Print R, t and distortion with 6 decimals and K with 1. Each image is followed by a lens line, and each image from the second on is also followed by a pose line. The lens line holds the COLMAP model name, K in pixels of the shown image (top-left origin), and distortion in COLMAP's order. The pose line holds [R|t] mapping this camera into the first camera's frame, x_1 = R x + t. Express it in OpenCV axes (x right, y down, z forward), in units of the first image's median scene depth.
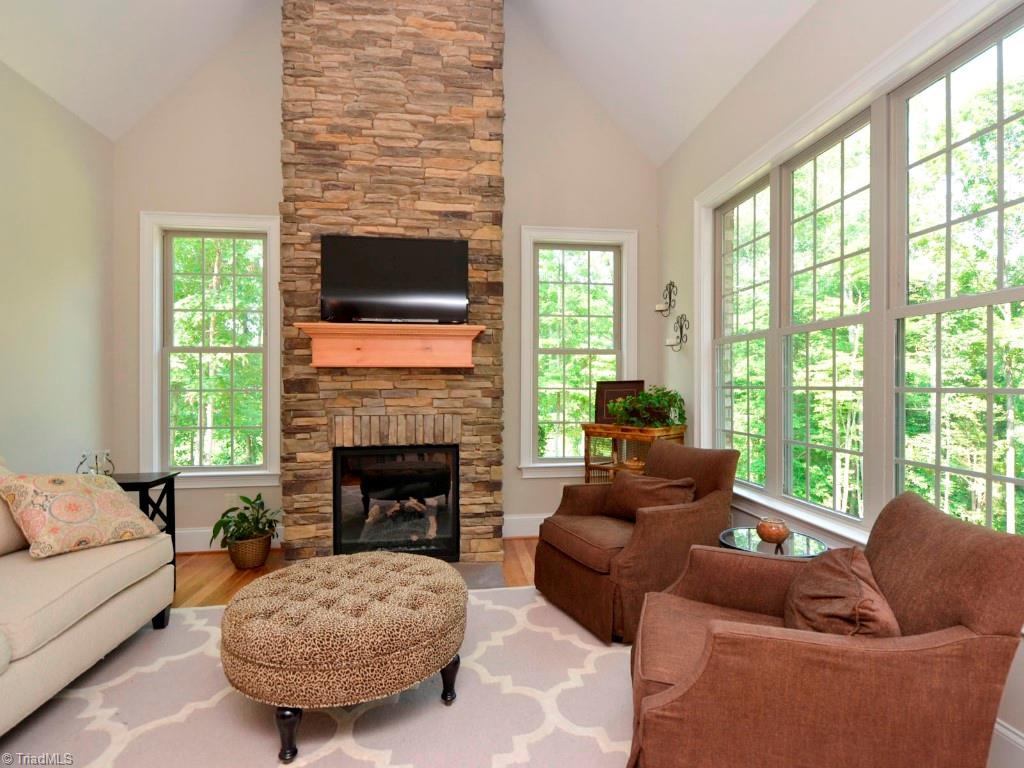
lens RADIAL K [[512.8, 0, 518.5], [0, 512.8, 384.9], [0, 0, 1]] dist [-0.001585, 0.000066]
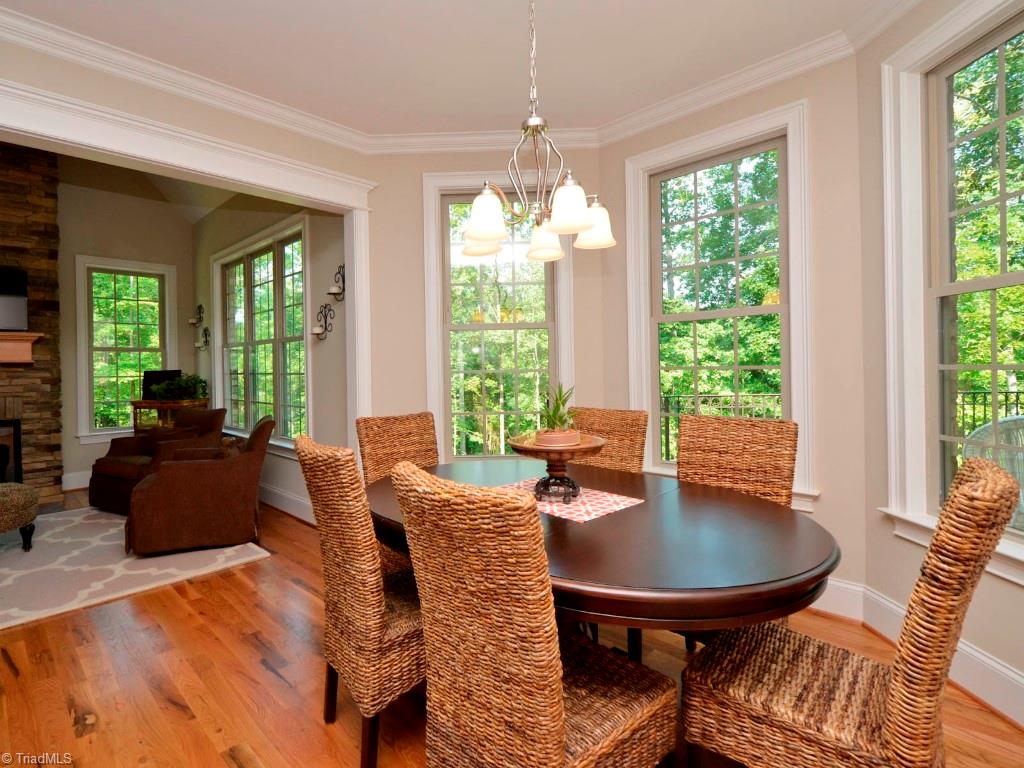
lens RADIAL K [[512.8, 0, 458.5], [0, 512.8, 373.2], [0, 0, 1]] dist [-0.001585, 0.000066]
pose [[0.806154, -0.014434, 0.591530, 0.017705], [0.011726, 0.999896, 0.008417, -0.003526], [-0.591589, 0.000151, 0.806239, -0.761333]]
